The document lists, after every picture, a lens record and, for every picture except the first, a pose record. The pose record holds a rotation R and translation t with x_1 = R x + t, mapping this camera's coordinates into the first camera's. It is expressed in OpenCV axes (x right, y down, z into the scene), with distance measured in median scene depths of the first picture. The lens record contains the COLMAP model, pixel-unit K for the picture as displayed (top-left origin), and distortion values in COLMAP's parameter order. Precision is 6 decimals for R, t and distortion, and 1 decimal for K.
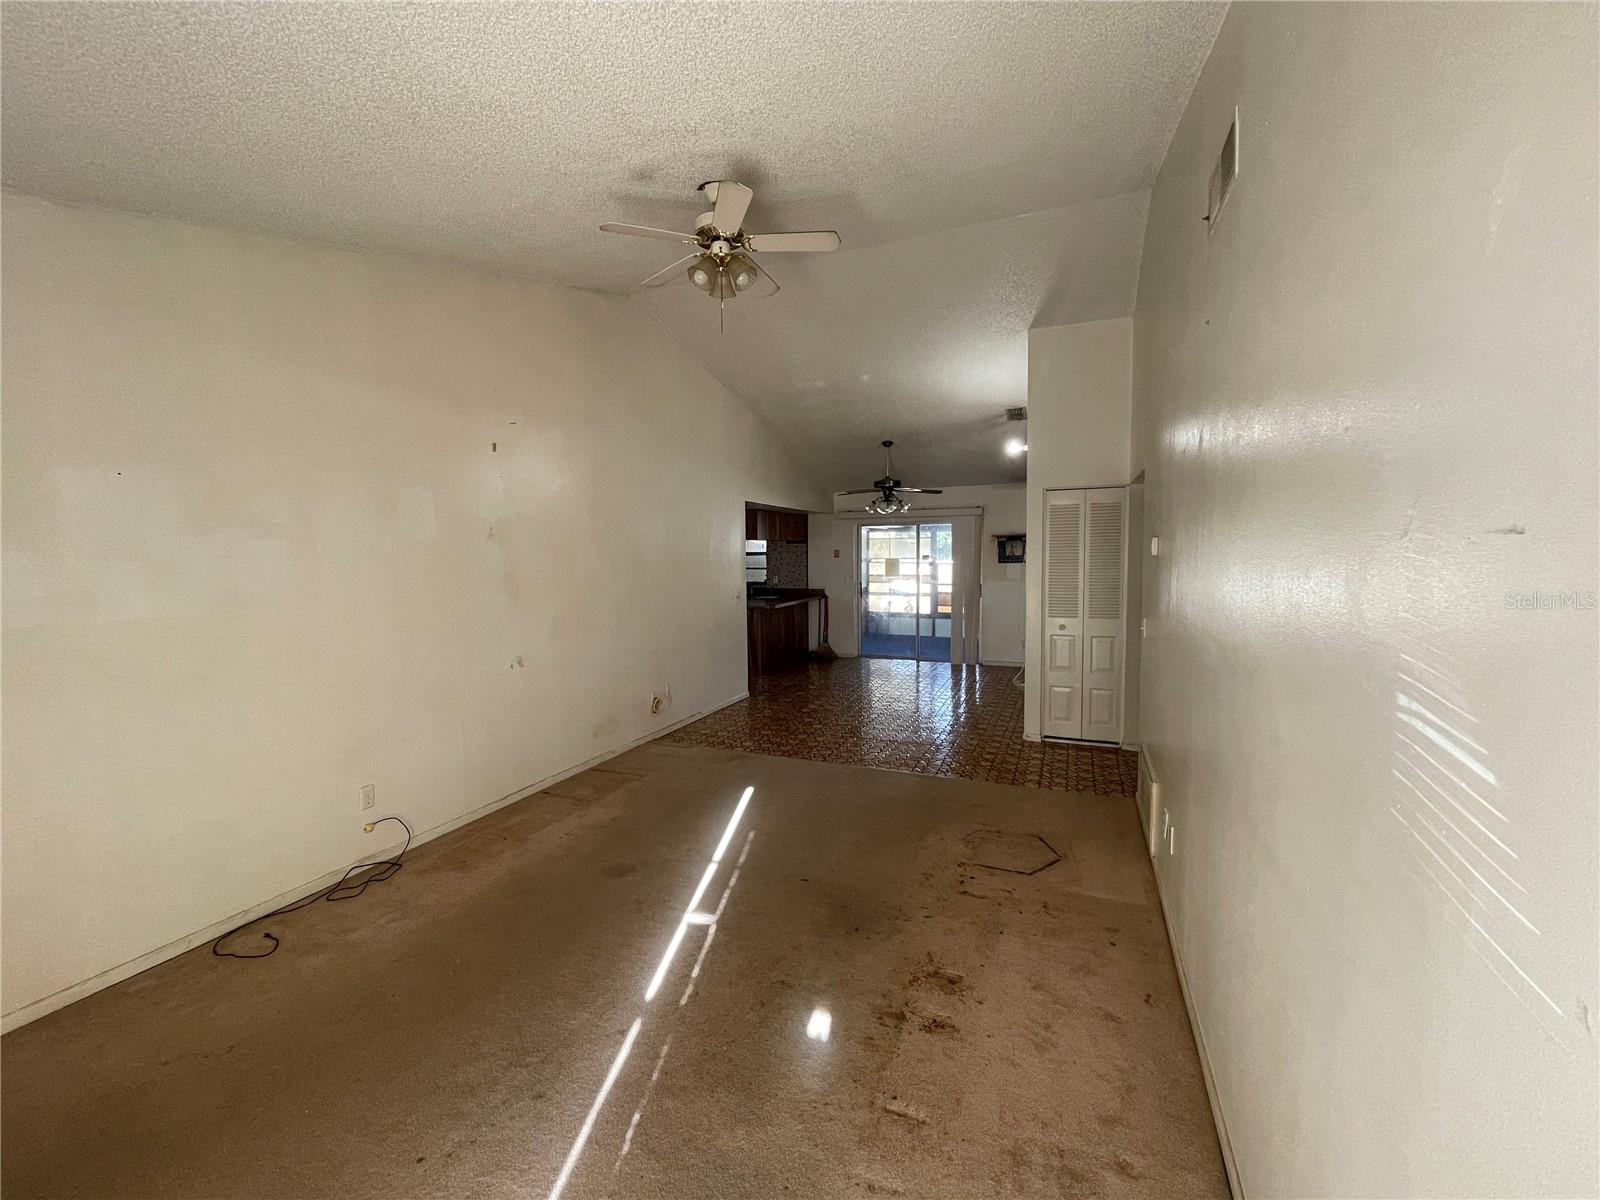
lens RADIAL K [[651.0, 0, 809.5], [0, 651.0, 598.5], [0, 0, 1]] dist [-0.006201, 0.001835]
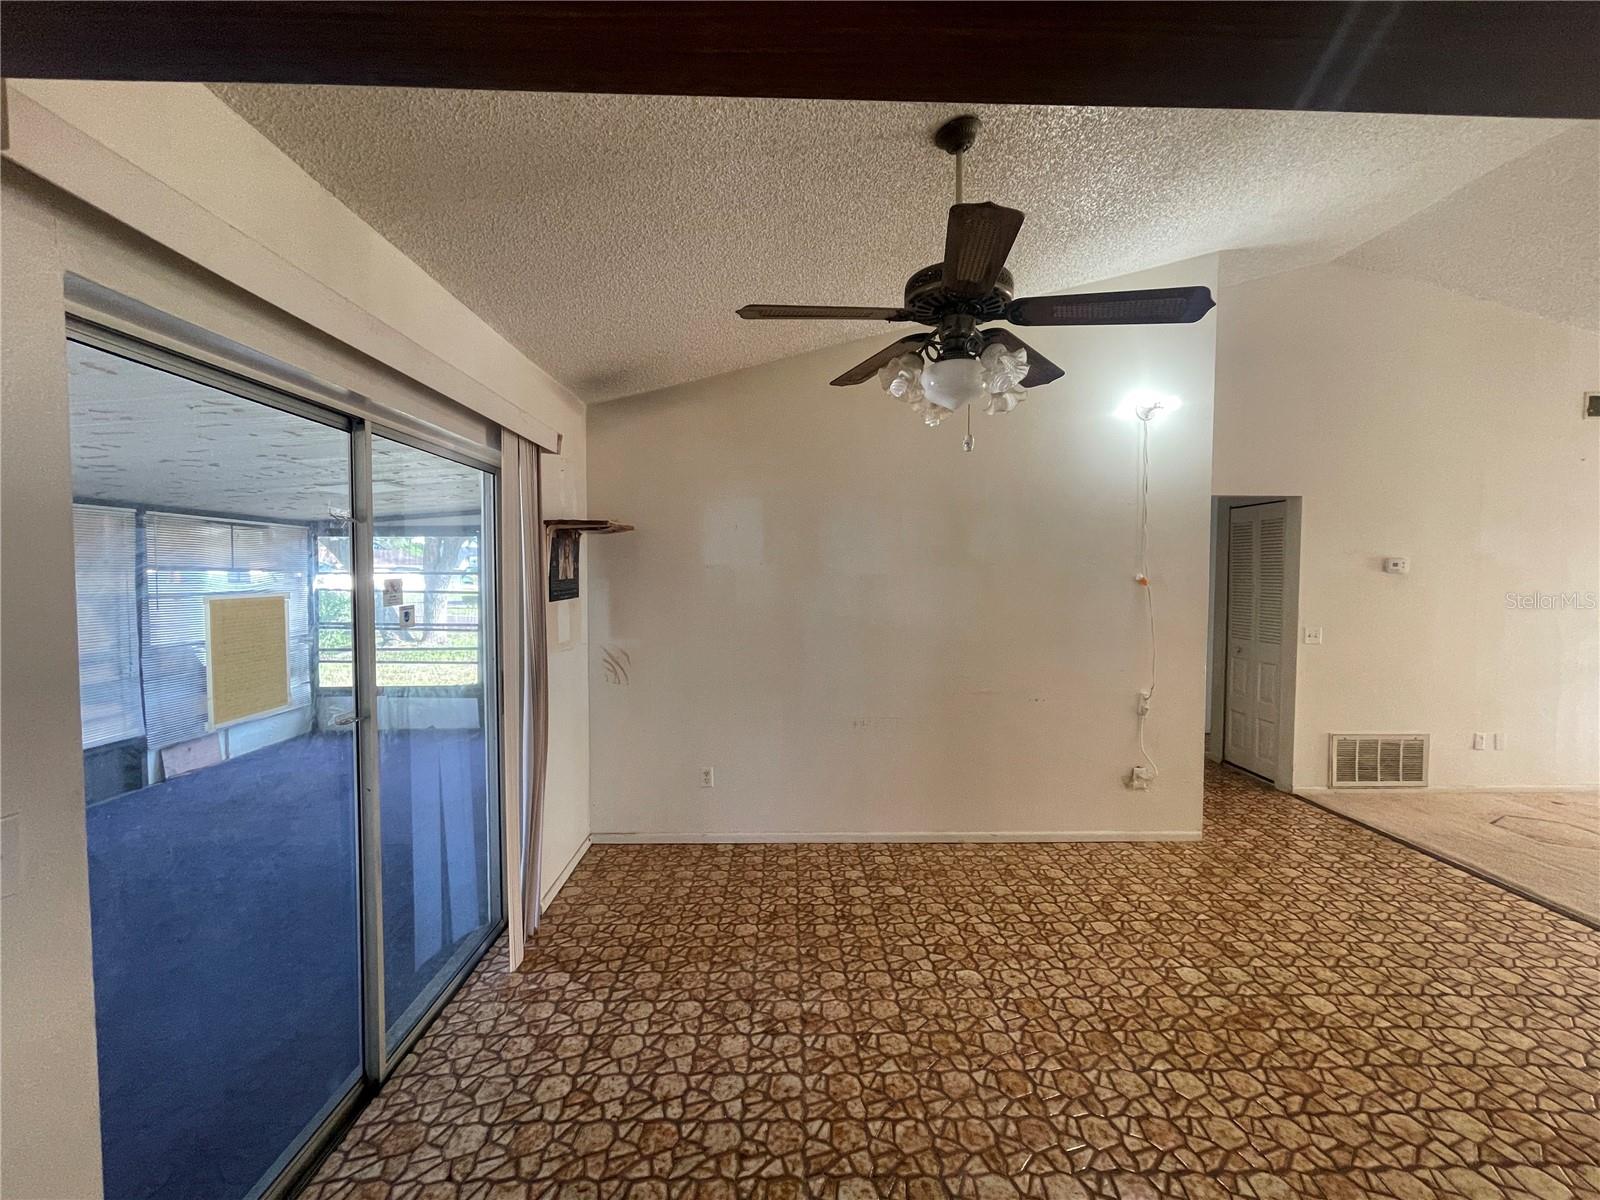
lens RADIAL K [[651.0, 0, 793.0], [0, 651.0, 599.6], [0, 0, 1]] dist [-0.006201, 0.001835]
pose [[-0.388044, -0.030605, 0.921132, -0.139498], [0.067182, 0.995850, 0.061389, -0.118126], [-0.919189, 0.085705, -0.384378, 1.756734]]
